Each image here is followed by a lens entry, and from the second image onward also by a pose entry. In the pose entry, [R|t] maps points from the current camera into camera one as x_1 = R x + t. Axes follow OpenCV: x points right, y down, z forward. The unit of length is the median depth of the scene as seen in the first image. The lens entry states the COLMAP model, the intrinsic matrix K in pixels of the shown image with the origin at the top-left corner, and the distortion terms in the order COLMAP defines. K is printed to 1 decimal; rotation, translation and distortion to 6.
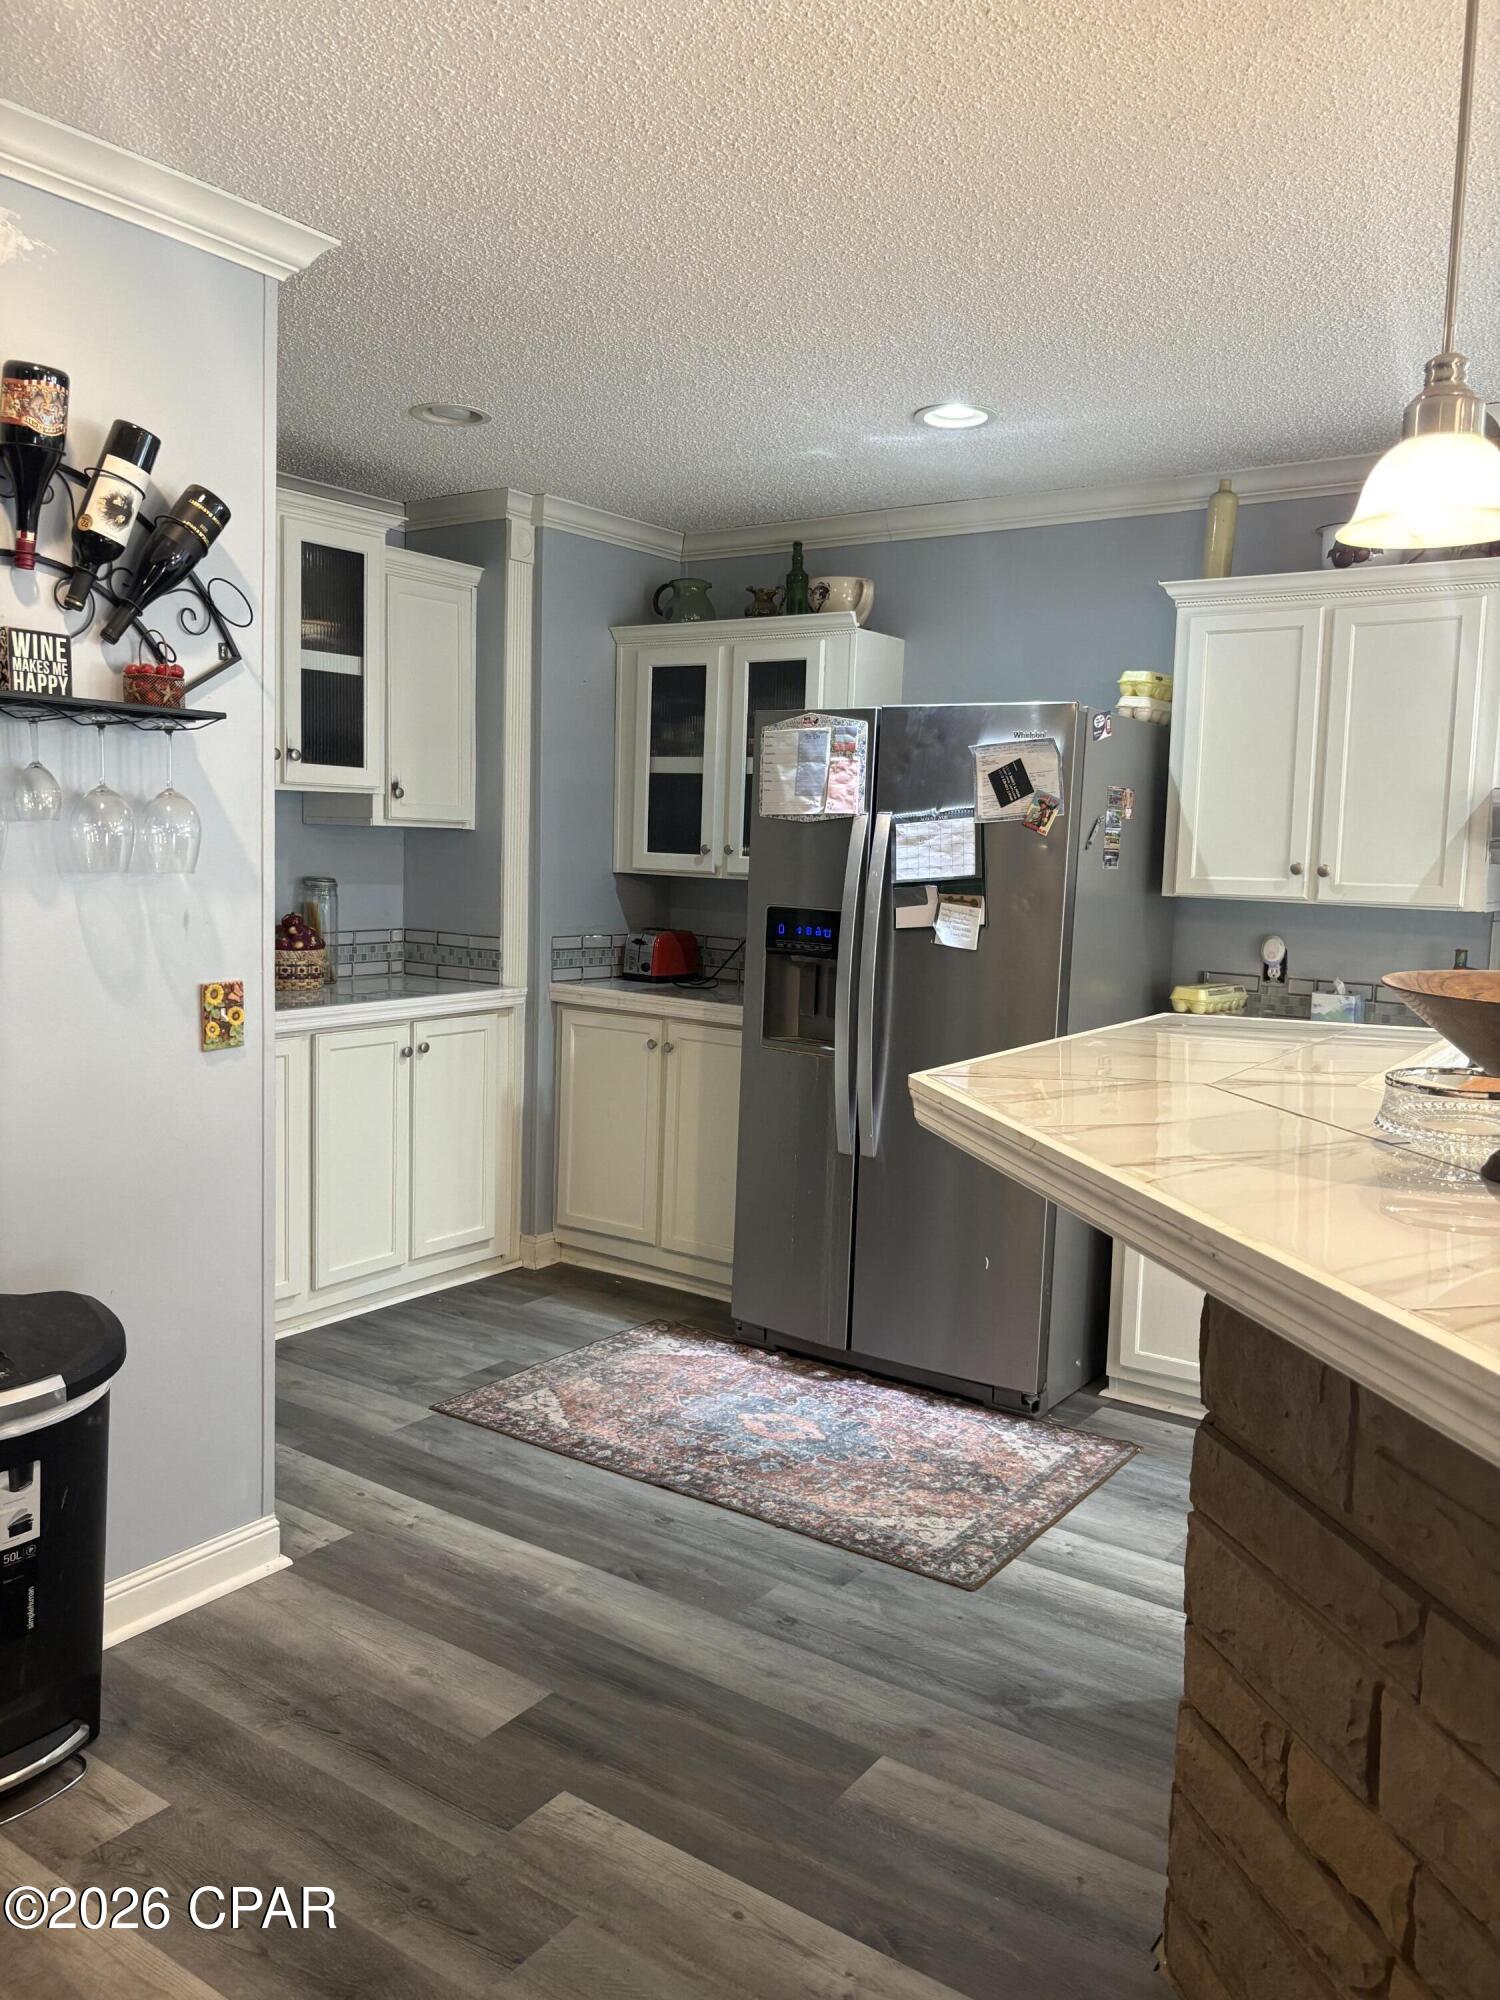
lens RADIAL K [[1513.5, 0, 739.3], [0, 1513.5, 979.2], [0, 0, 1]] dist [0.066131, -0.081554]
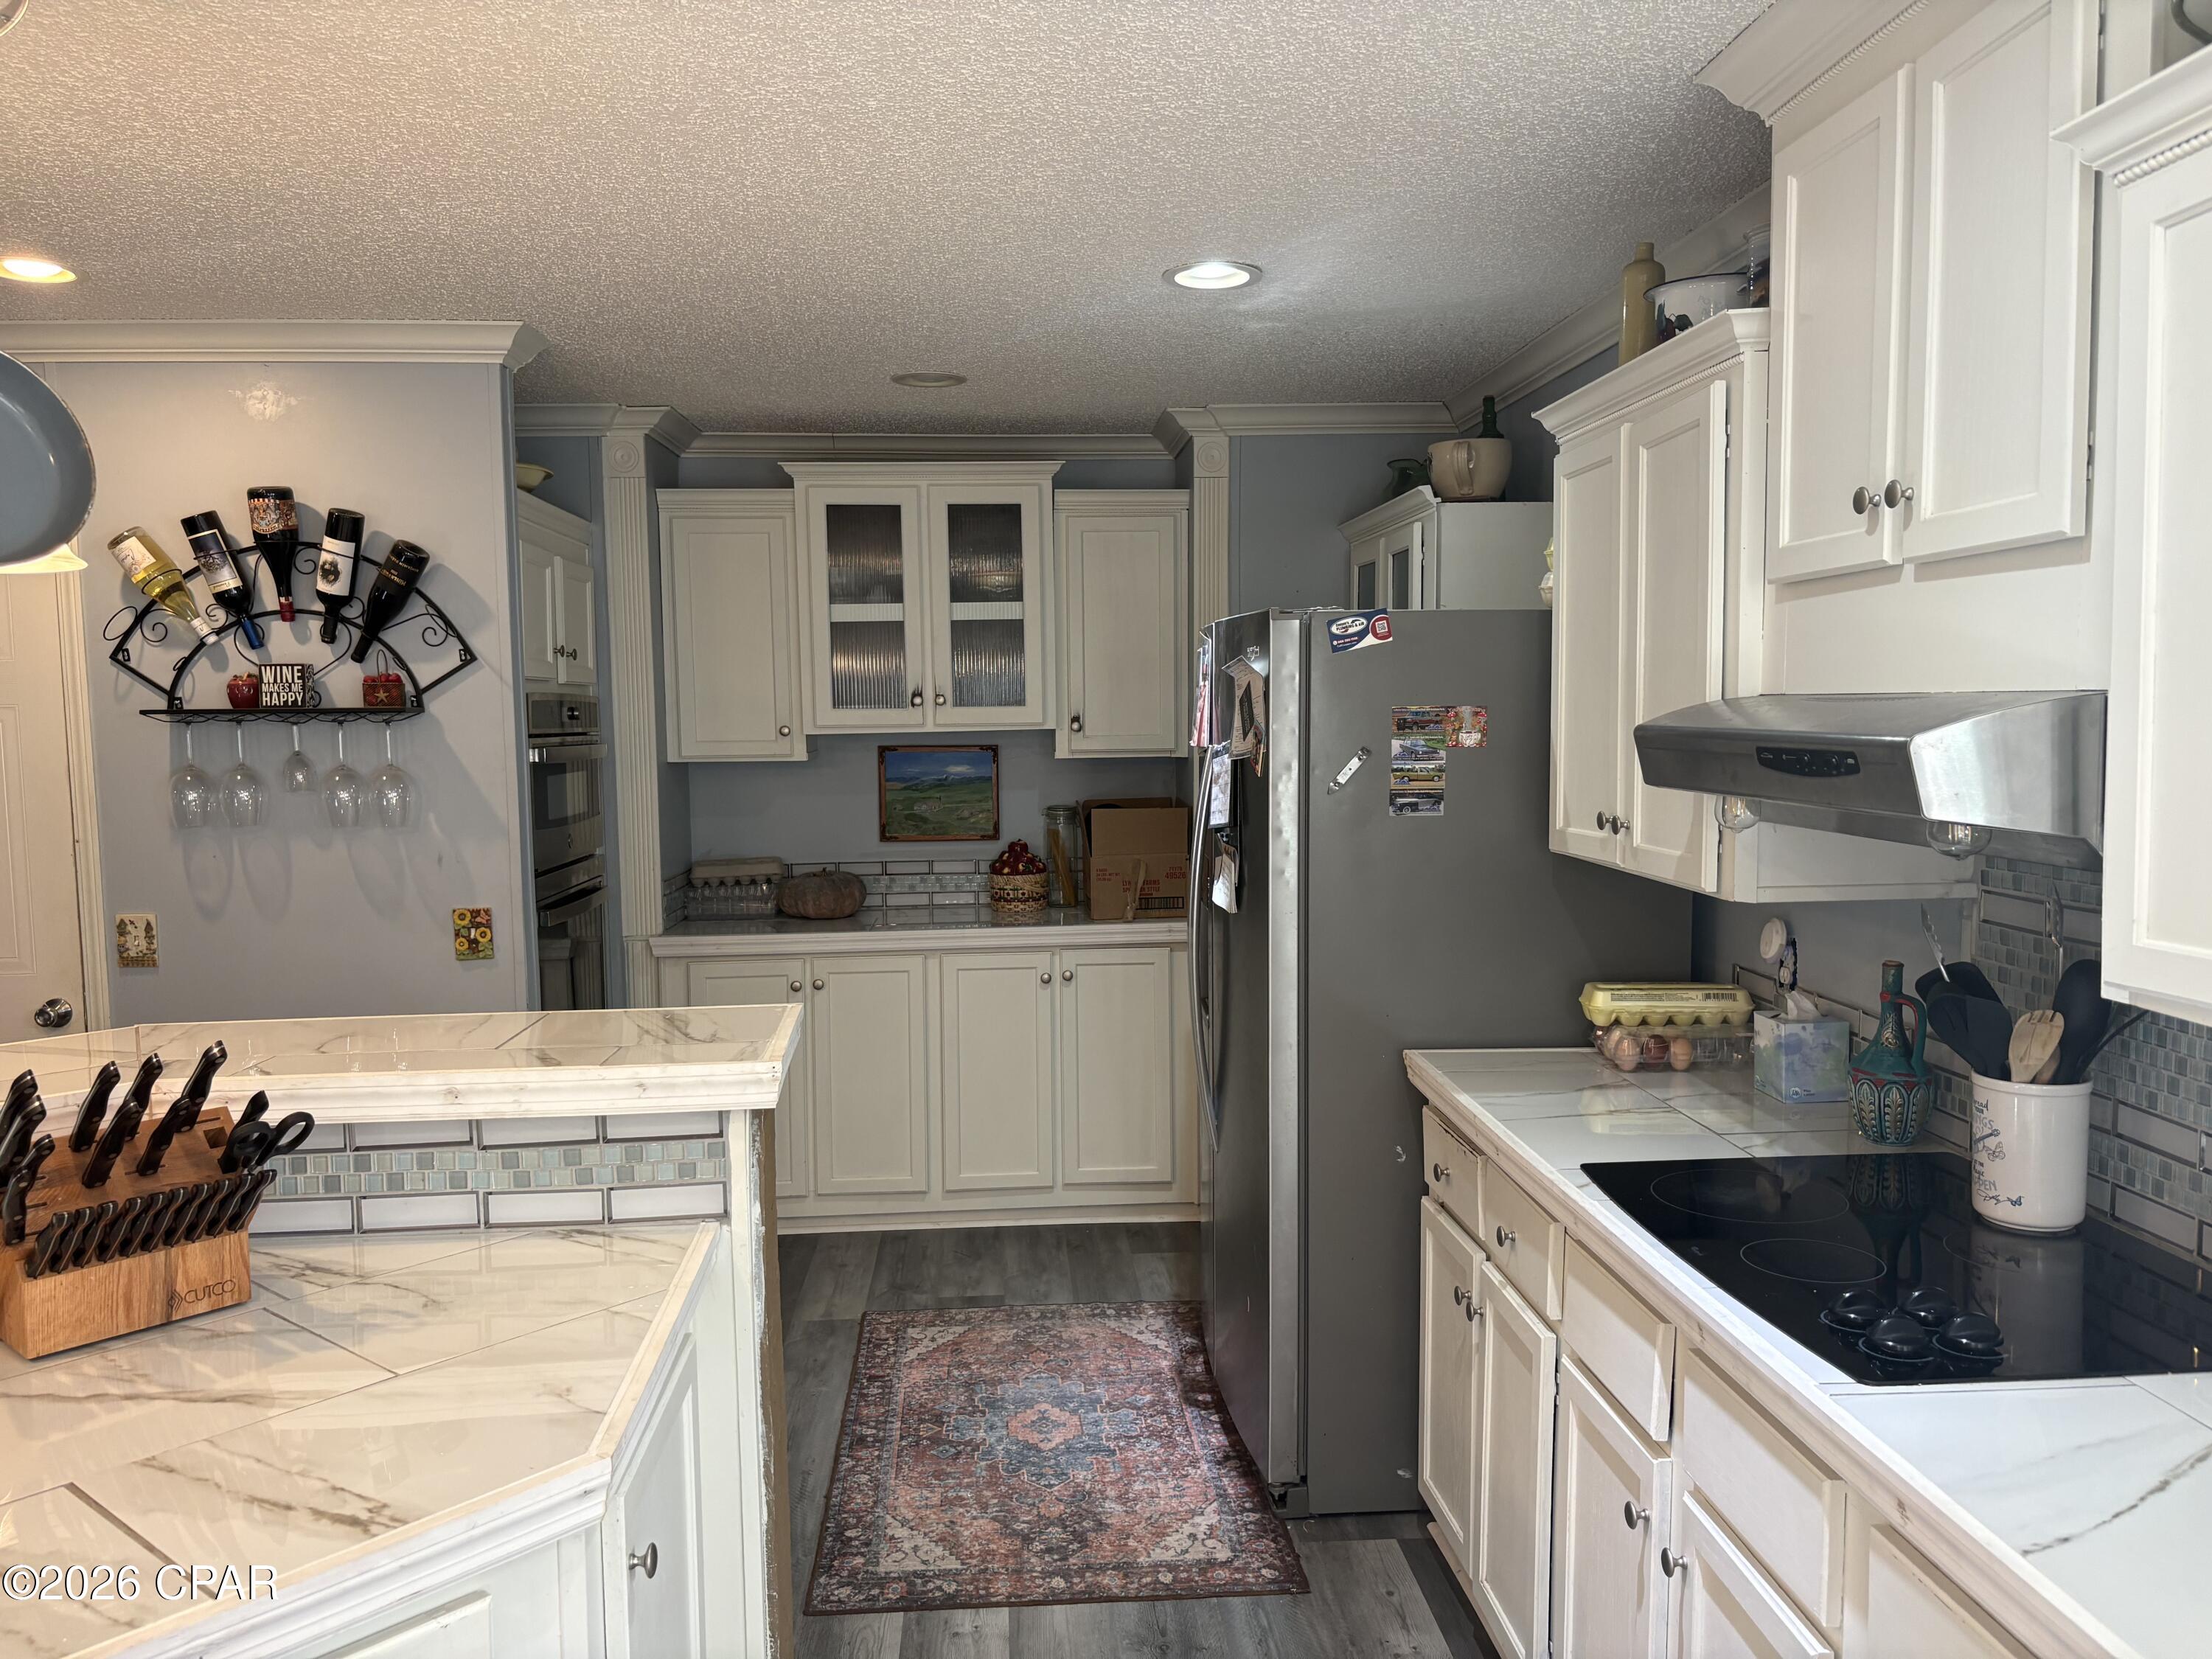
lens RADIAL K [[1674.0, 0, 1098.7], [0, 1674.0, 824.3], [0, 0, 1]] dist [0.066131, -0.081554]
pose [[0.631845, 0.017470, -0.774898, 0.856425], [-0.039753, 0.999161, -0.009889, -0.058957], [0.774074, 0.037053, 0.632009, 0.389321]]
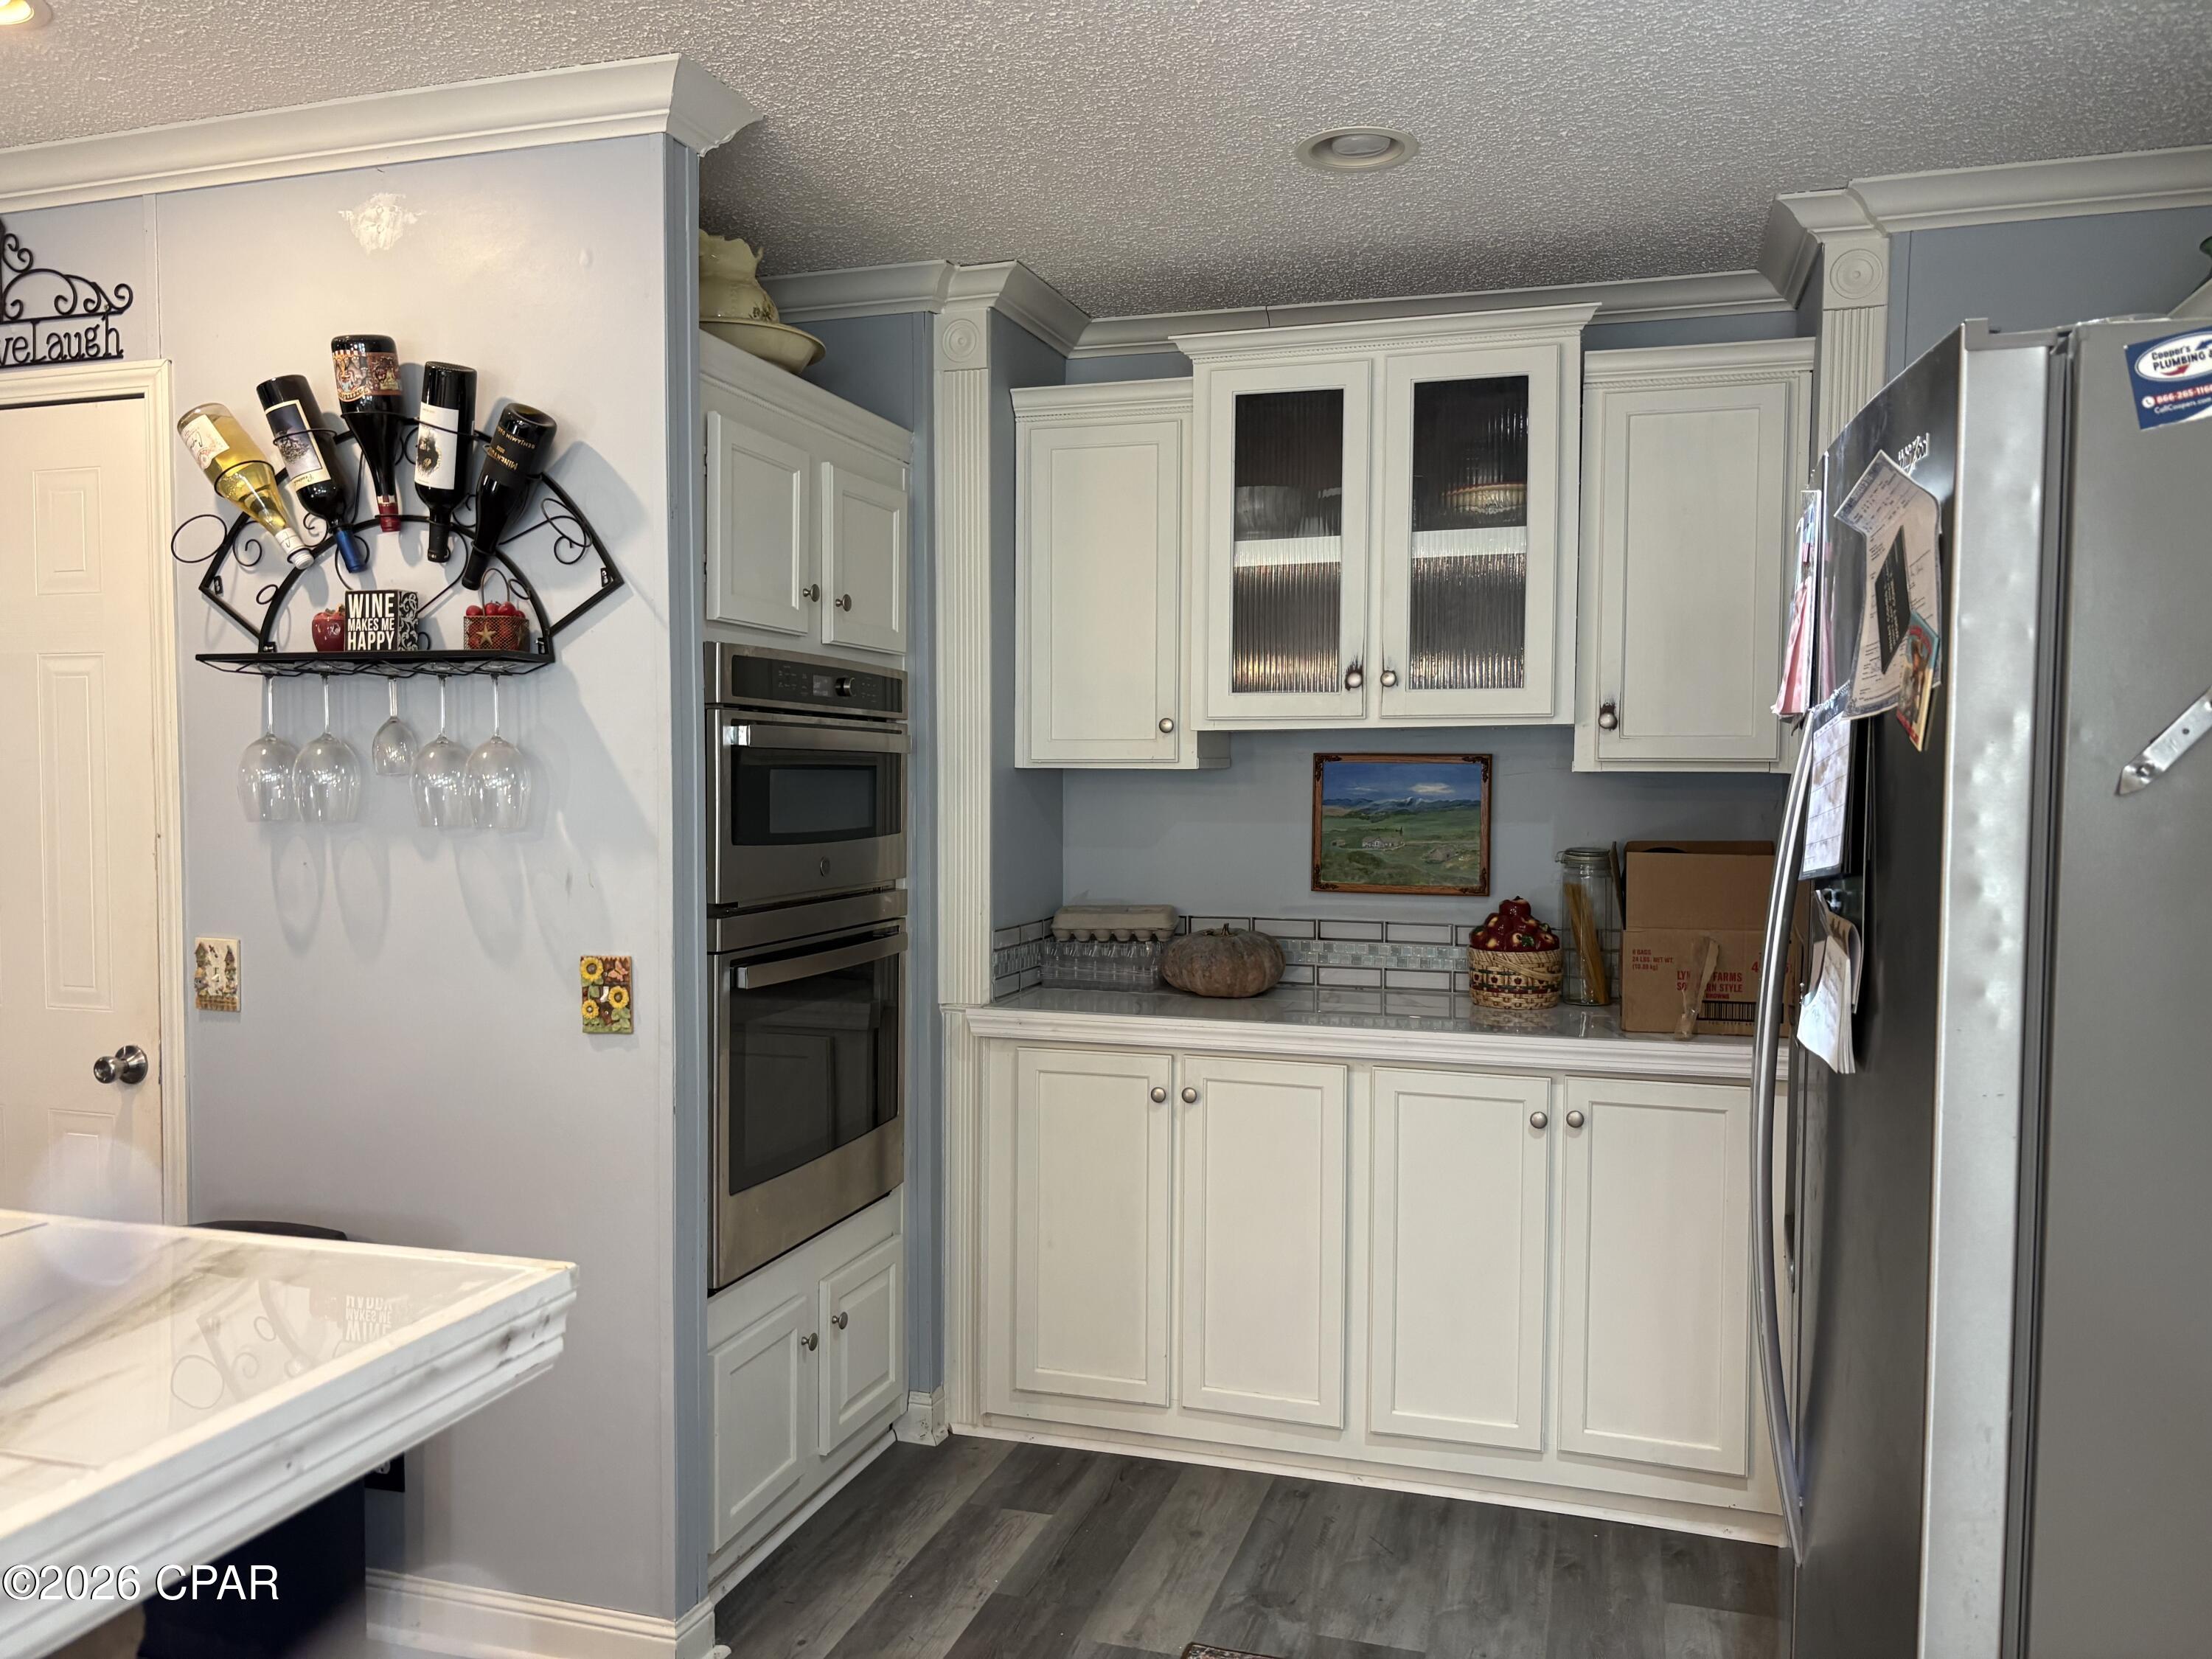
lens RADIAL K [[1694.0, 0, 1086.0], [0, 1694.0, 831.0], [0, 0, 1]] dist [0.030949, -0.029421]
pose [[0.311734, 0.009605, -0.950121, 0.511132], [-0.082985, 0.996403, -0.017155, -0.057865], [0.946539, 0.084194, 0.311410, 0.736034]]
